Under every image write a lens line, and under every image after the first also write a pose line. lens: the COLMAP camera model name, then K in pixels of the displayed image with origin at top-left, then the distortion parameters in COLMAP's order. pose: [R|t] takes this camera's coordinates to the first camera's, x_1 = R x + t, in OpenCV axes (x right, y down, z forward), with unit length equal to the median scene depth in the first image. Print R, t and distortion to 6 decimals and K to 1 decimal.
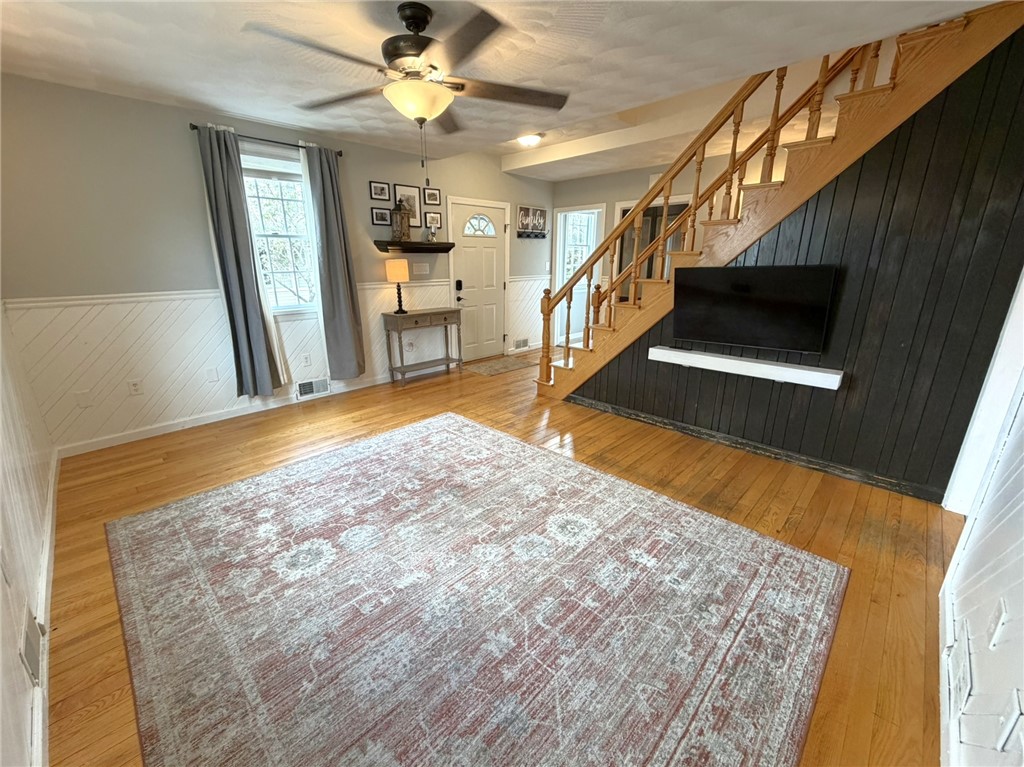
lens RADIAL K [[411.7, 0, 512.1], [0, 411.7, 383.0], [0, 0, 1]] dist [0.001100, -0.000280]
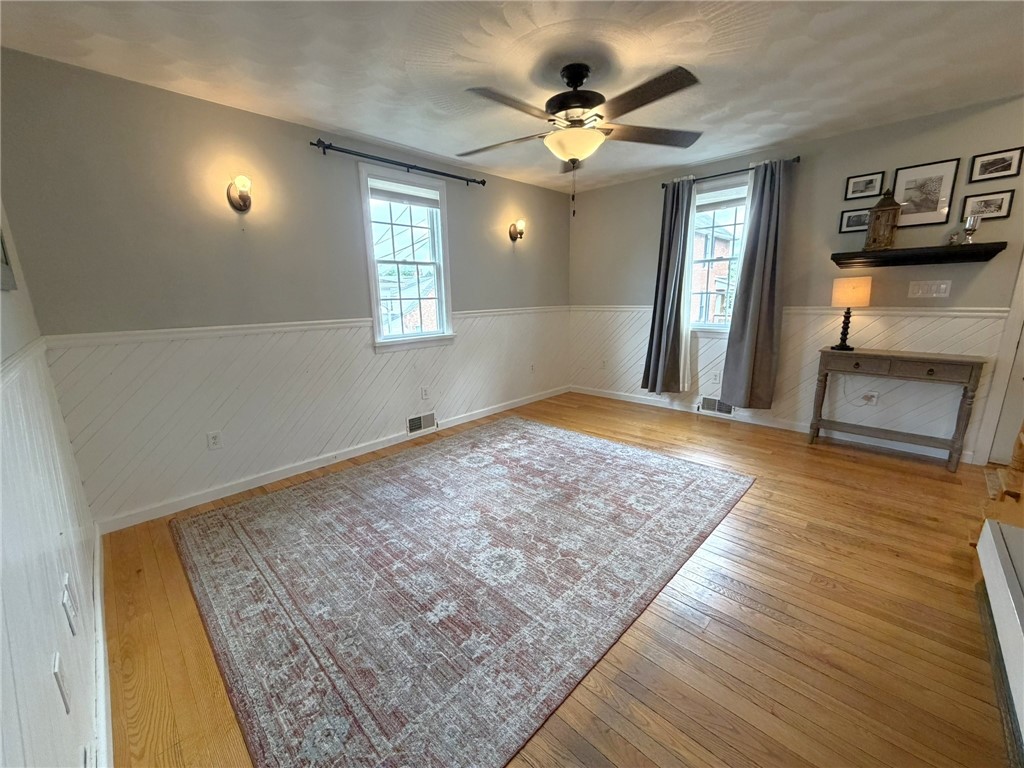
lens RADIAL K [[411.7, 0, 514.1], [0, 411.7, 384.5], [0, 0, 1]] dist [0.001100, -0.000280]
pose [[0.002444, 0.221603, -0.975134, 0.796267], [-0.265935, 0.940167, 0.212990, -0.195953], [0.963988, 0.258802, 0.061230, 0.718631]]
